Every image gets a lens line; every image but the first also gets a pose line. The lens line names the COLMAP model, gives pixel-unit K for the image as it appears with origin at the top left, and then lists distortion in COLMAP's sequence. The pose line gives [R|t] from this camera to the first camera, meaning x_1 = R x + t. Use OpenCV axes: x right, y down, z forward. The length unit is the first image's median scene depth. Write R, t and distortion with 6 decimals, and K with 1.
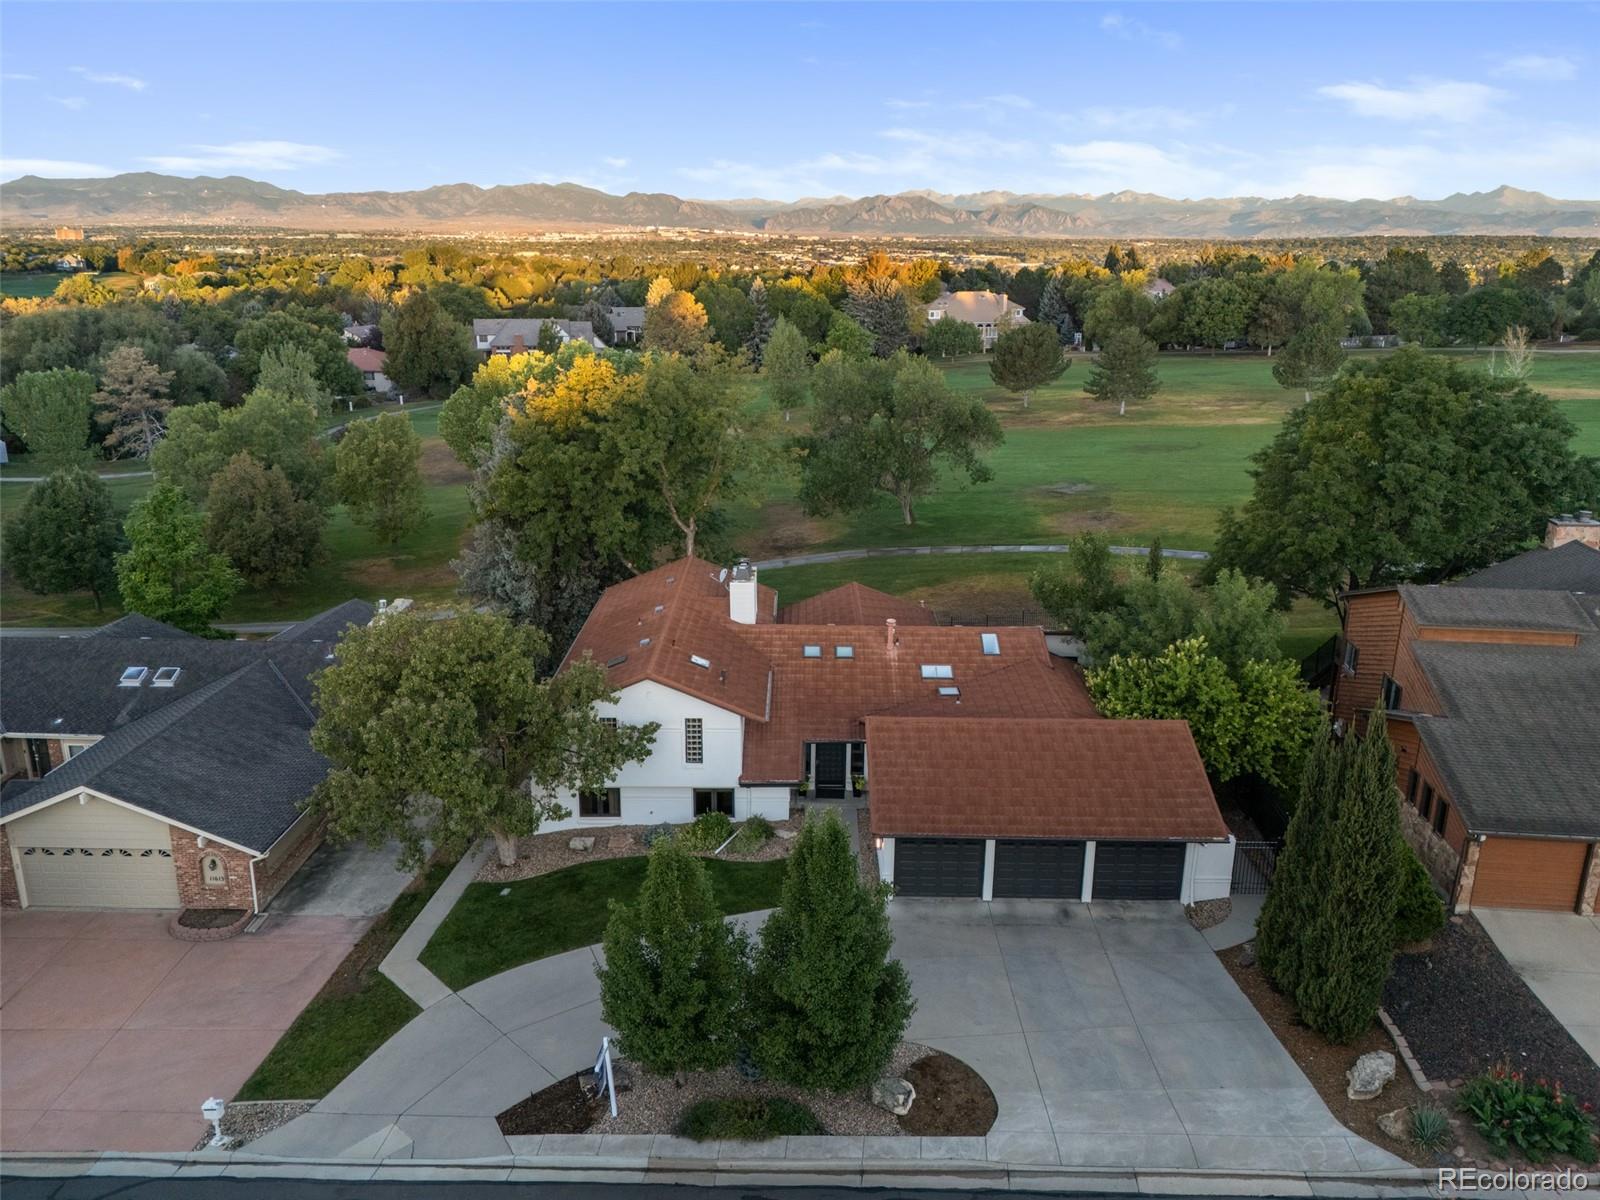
lens RADIAL K [[1117.4, 0, 800.0], [0, 1117.4, 600.0], [0, 0, 1]] dist [0.063641, -0.040243]
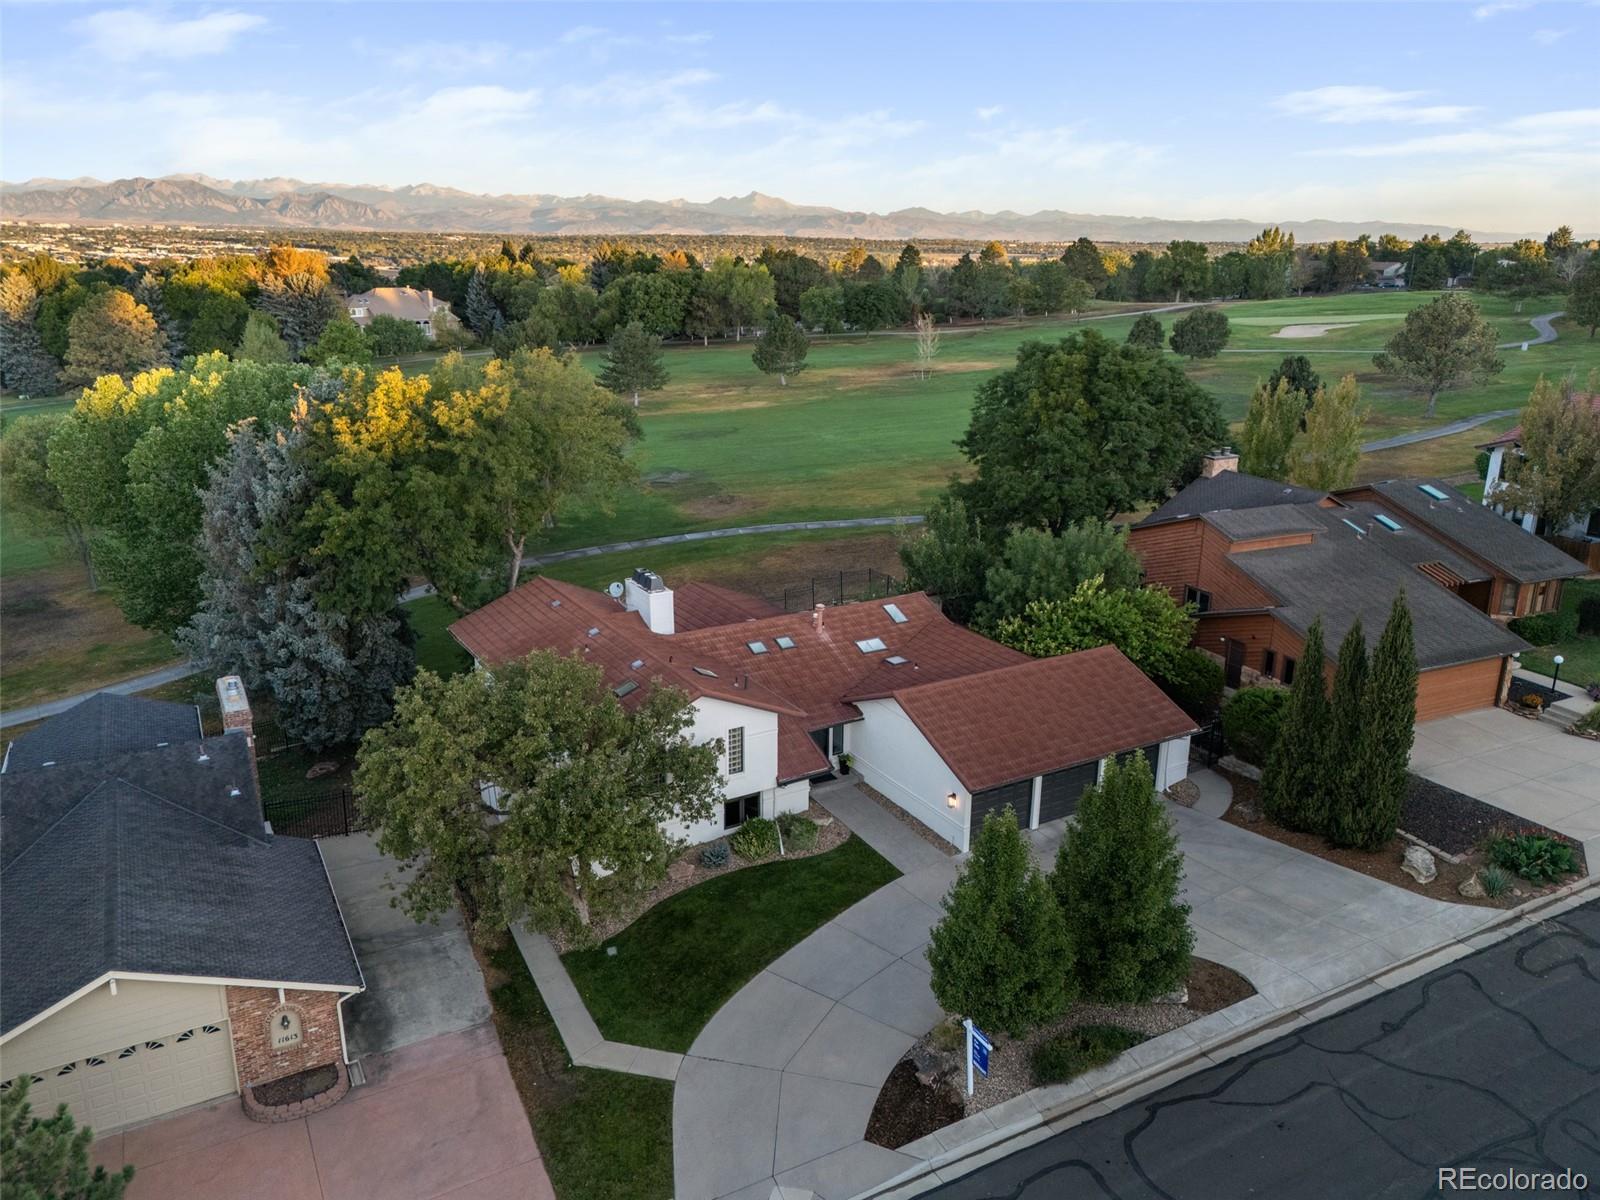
lens RADIAL K [[1117.4, 0, 800.0], [0, 1117.4, 600.0], [0, 0, 1]] dist [0.063641, -0.040243]
pose [[0.869866, -0.149612, 0.470053, -0.426506], [0.147719, 0.988173, 0.041160, -0.032563], [-0.470651, 0.033632, 0.881678, 0.088712]]
